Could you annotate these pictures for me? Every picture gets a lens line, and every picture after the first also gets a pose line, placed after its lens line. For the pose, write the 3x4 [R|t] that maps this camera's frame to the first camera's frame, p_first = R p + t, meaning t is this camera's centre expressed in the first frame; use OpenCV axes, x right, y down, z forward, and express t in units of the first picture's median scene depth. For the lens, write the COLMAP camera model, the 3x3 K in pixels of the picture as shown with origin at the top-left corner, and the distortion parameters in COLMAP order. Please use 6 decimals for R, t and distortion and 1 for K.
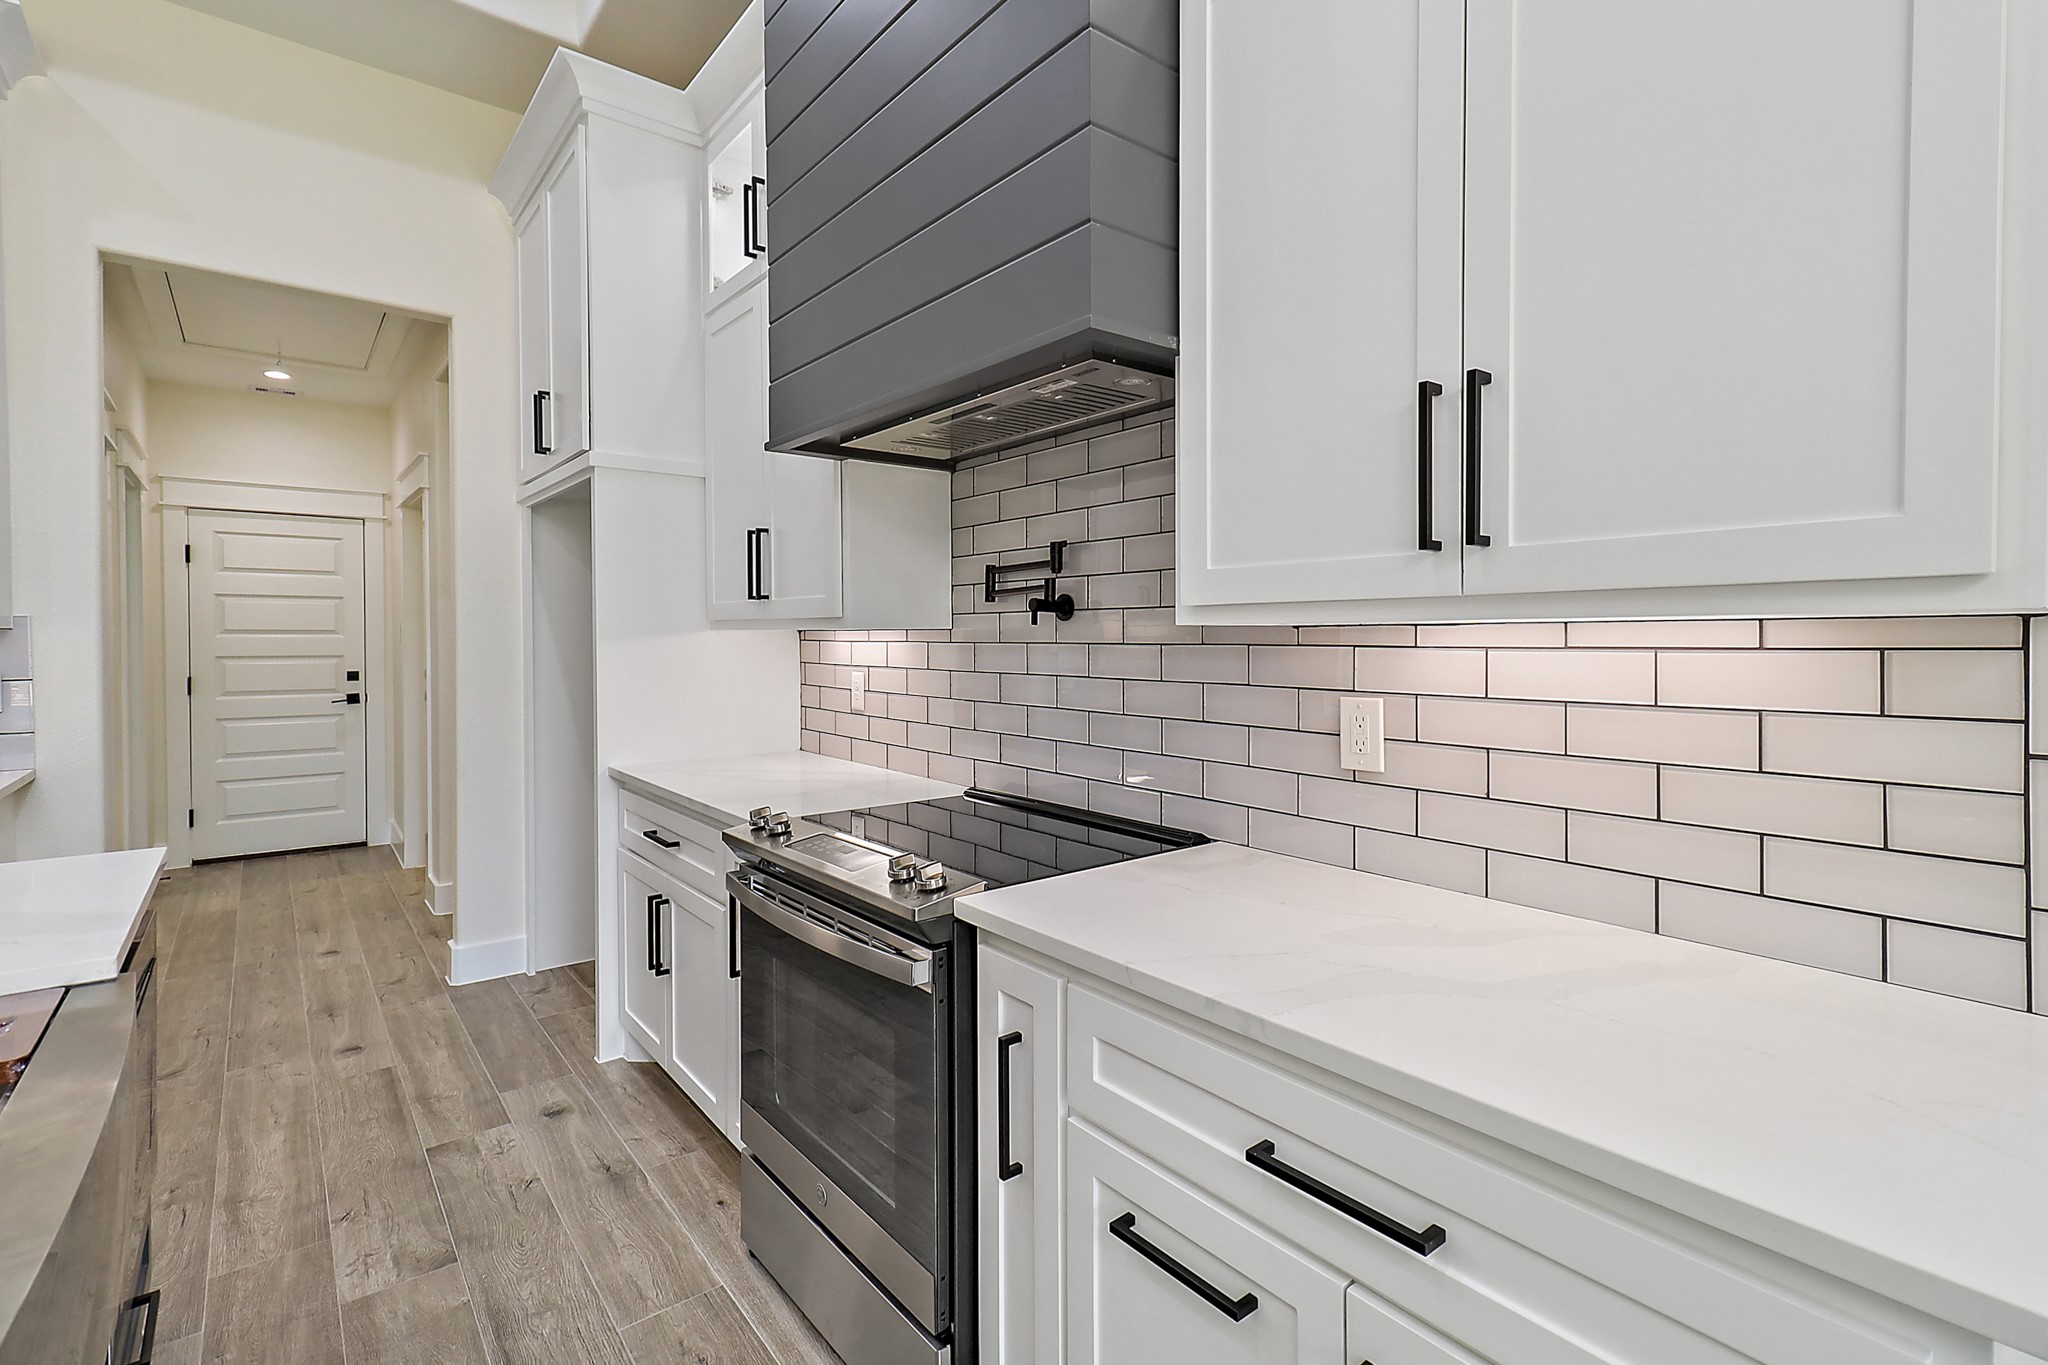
lens RADIAL K [[955.9, 0, 1027.9], [0, 955.9, 638.9], [0, 0, 1]] dist [0.009771, -0.000874]
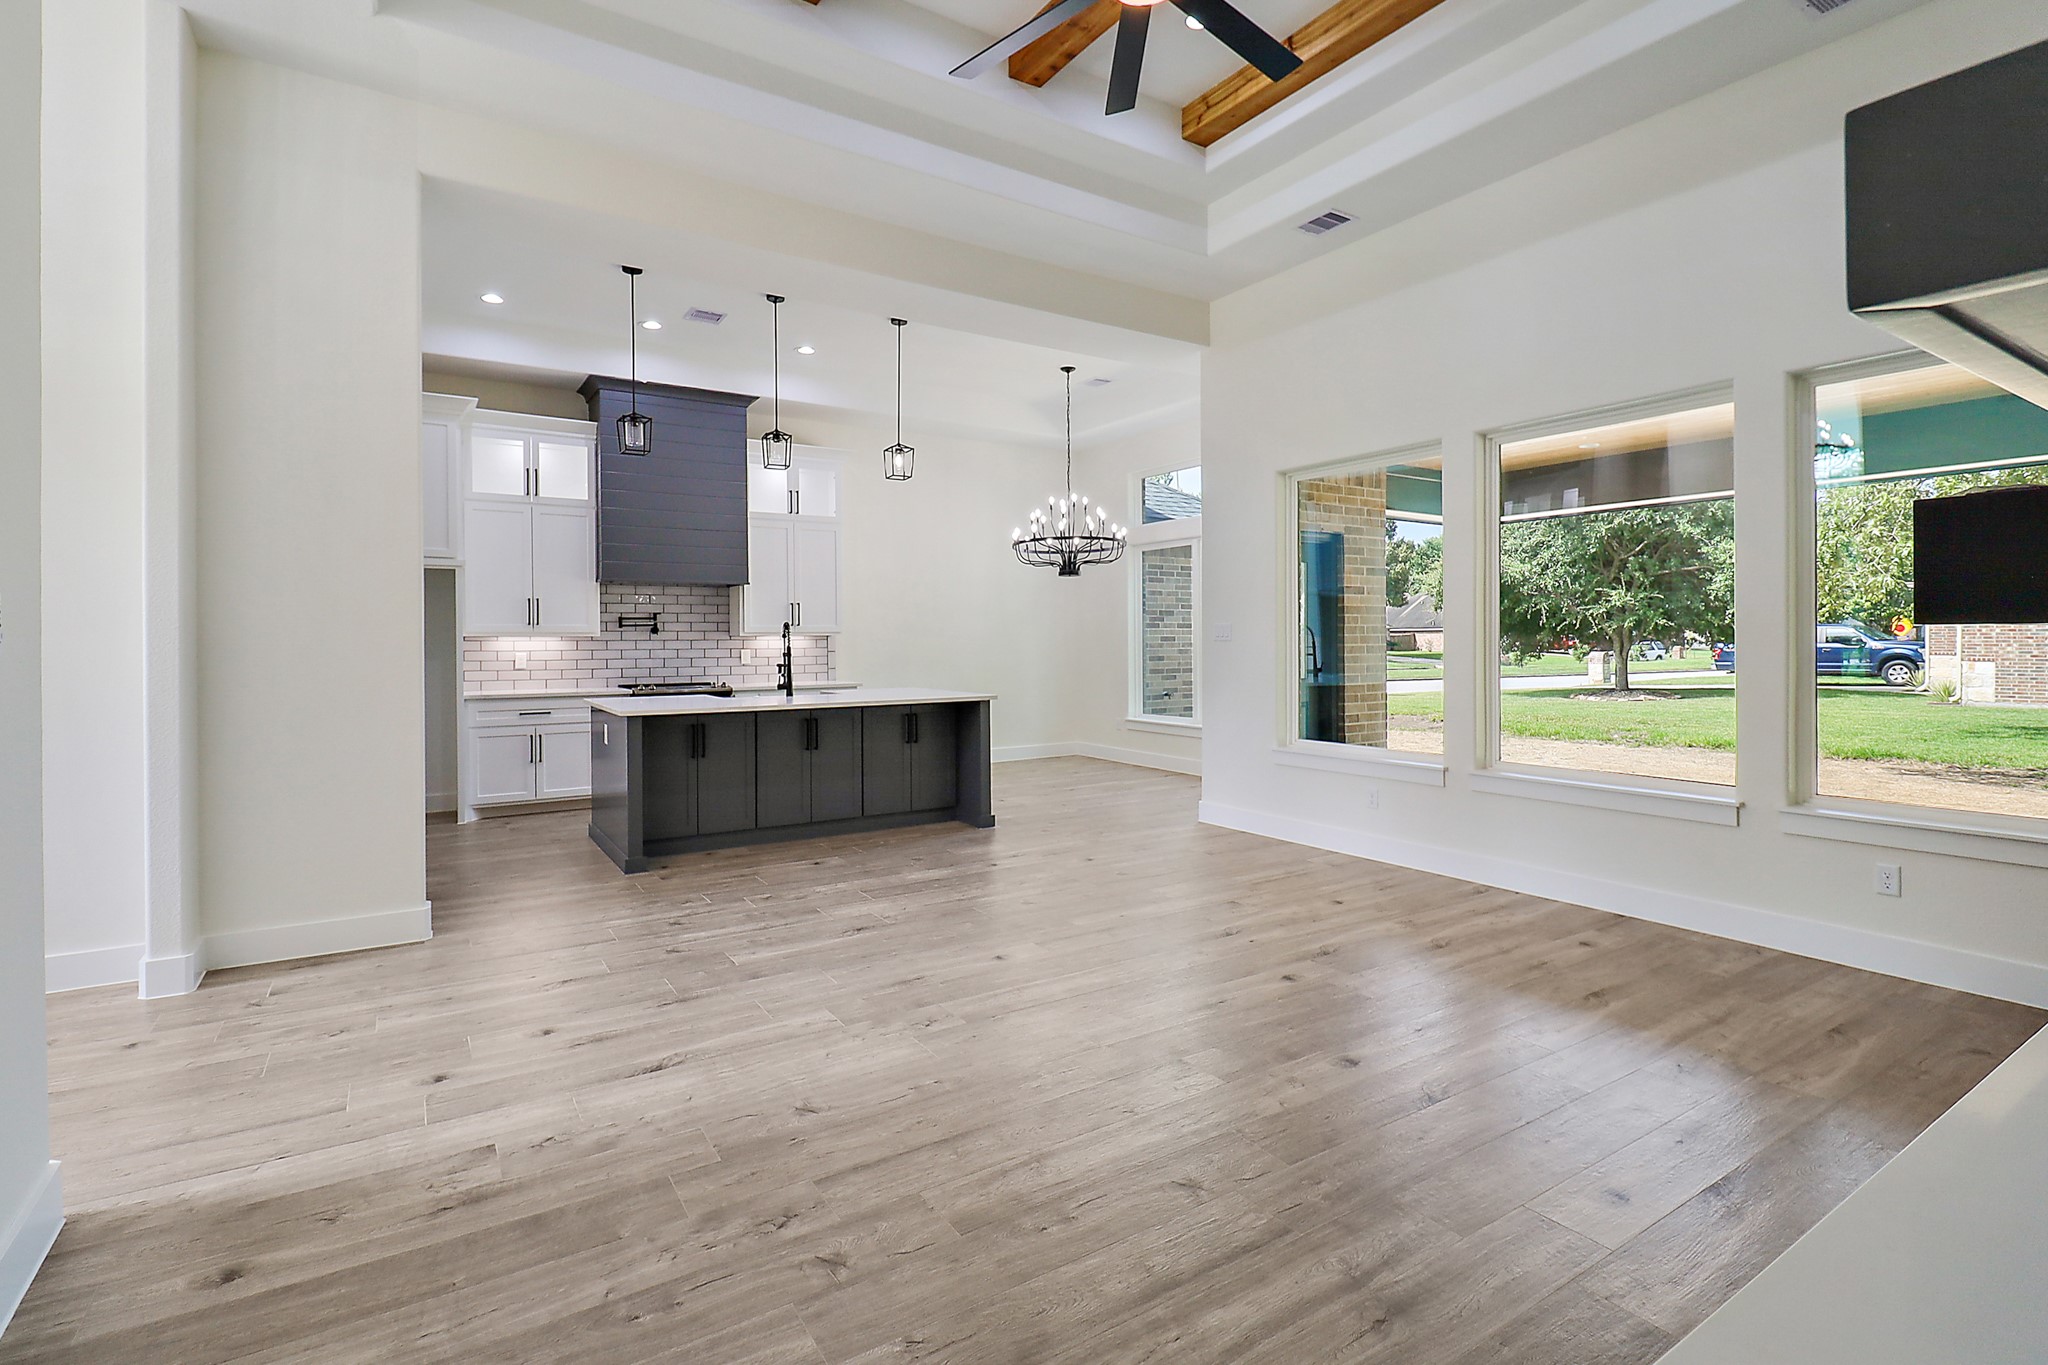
lens RADIAL K [[955.9, 0, 1029.2], [0, 955.9, 638.5], [0, 0, 1]] dist [0.009771, -0.000874]
pose [[0.096175, -0.000599, 0.995364, -3.227815], [0.006039, 0.999982, 0.000019, 0.005463], [-0.995346, 0.006009, 0.096177, -0.715600]]
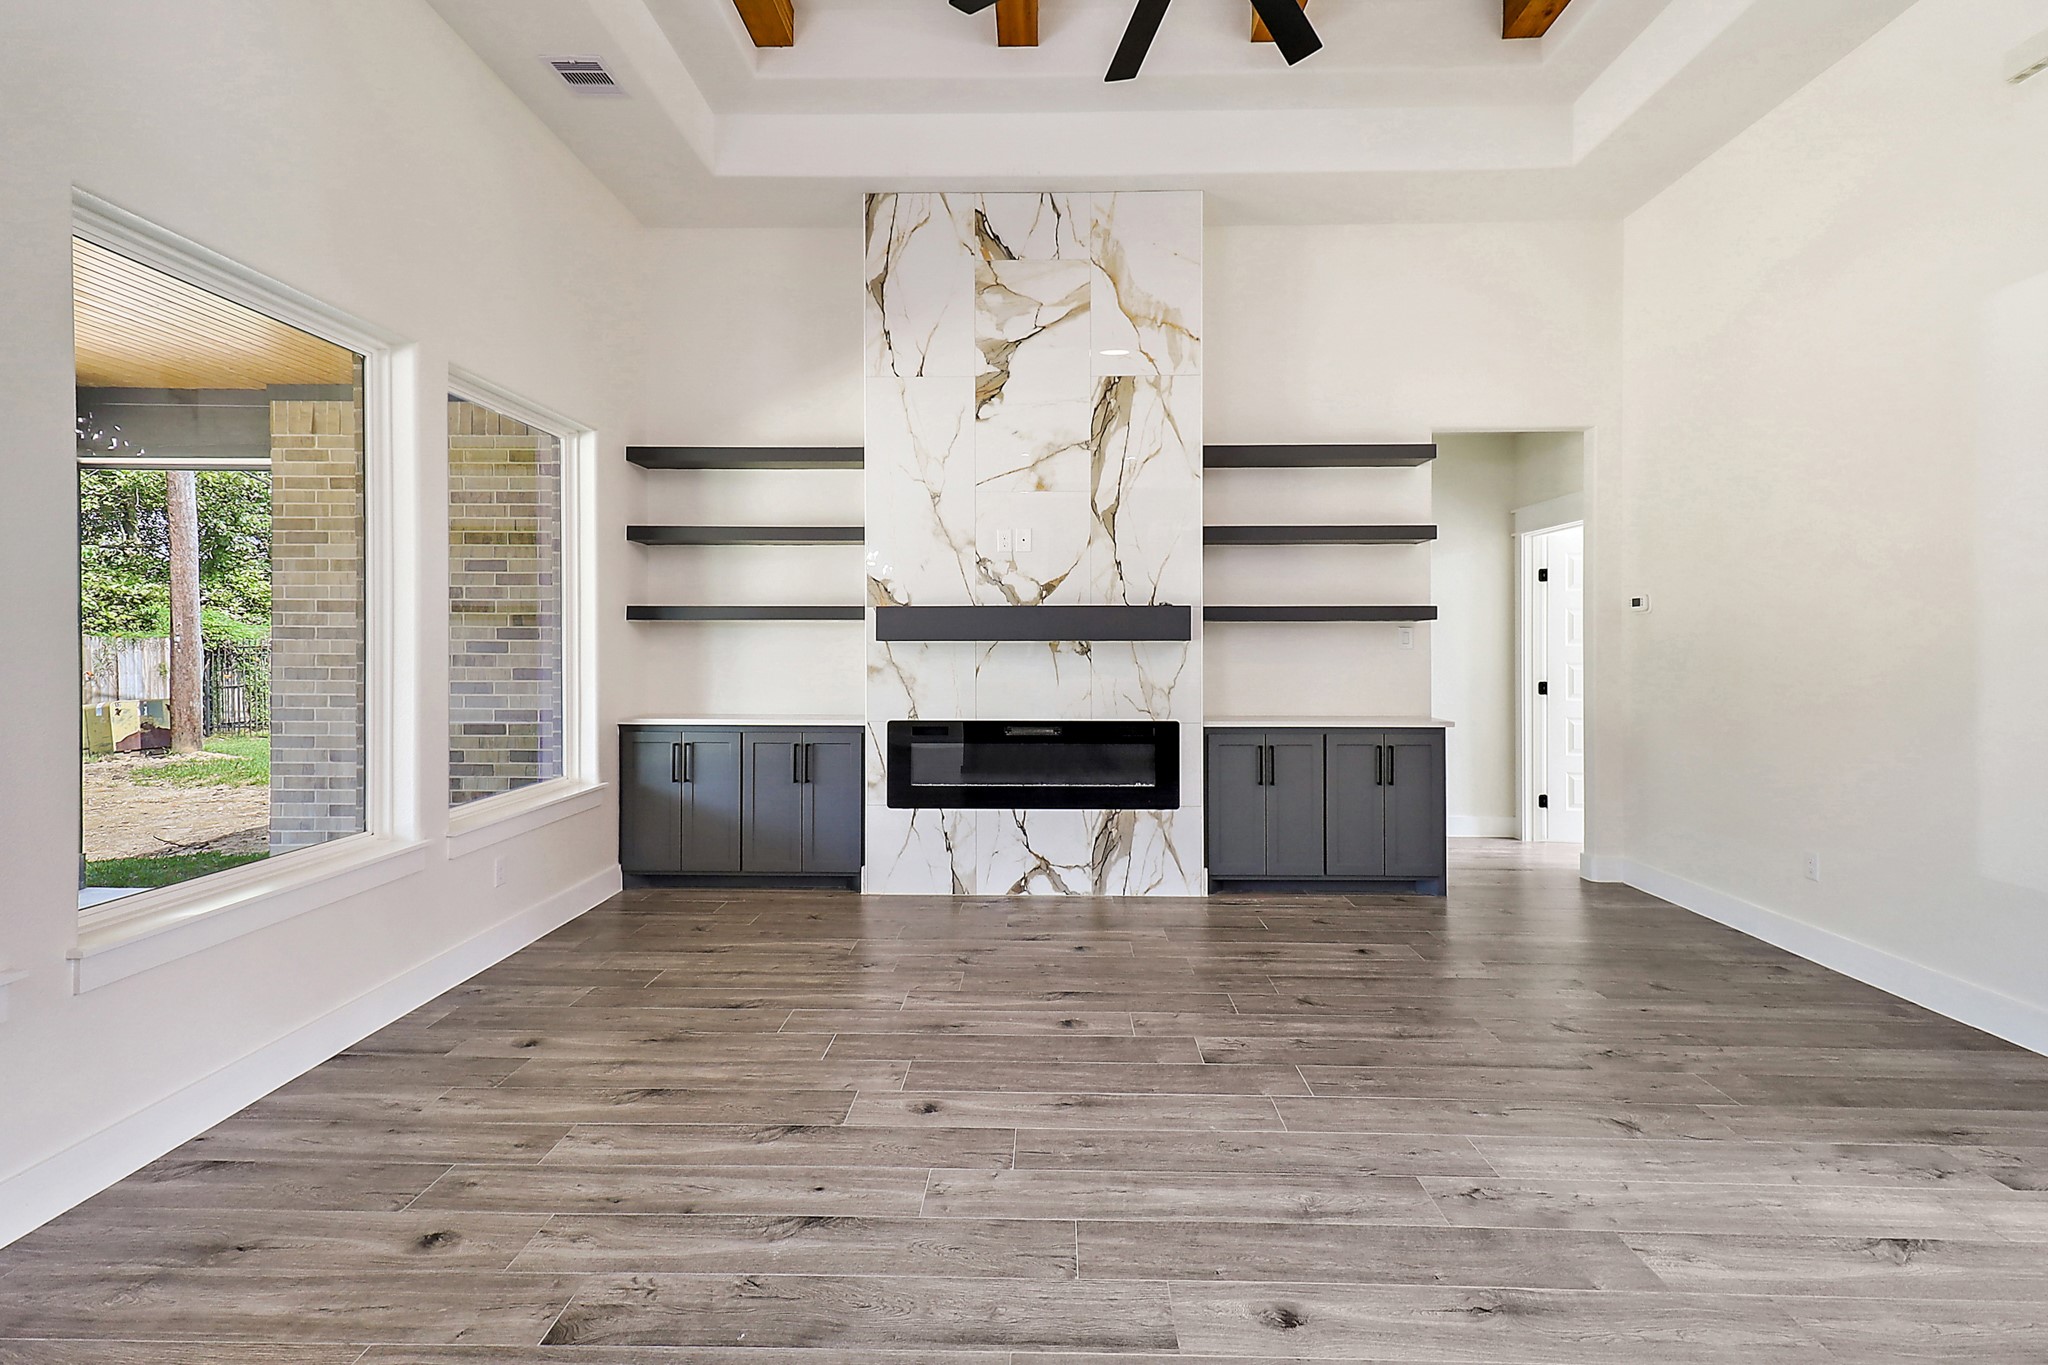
lens RADIAL K [[955.9, 0, 1026.5], [0, 955.9, 642.8], [0, 0, 1]] dist [0.009771, -0.000874]
pose [[-0.645317, -0.000459, -0.763915, -0.891178], [-0.001578, 0.999998, 0.000732, 0.003672], [0.763913, 0.001678, -0.645317, -0.168812]]
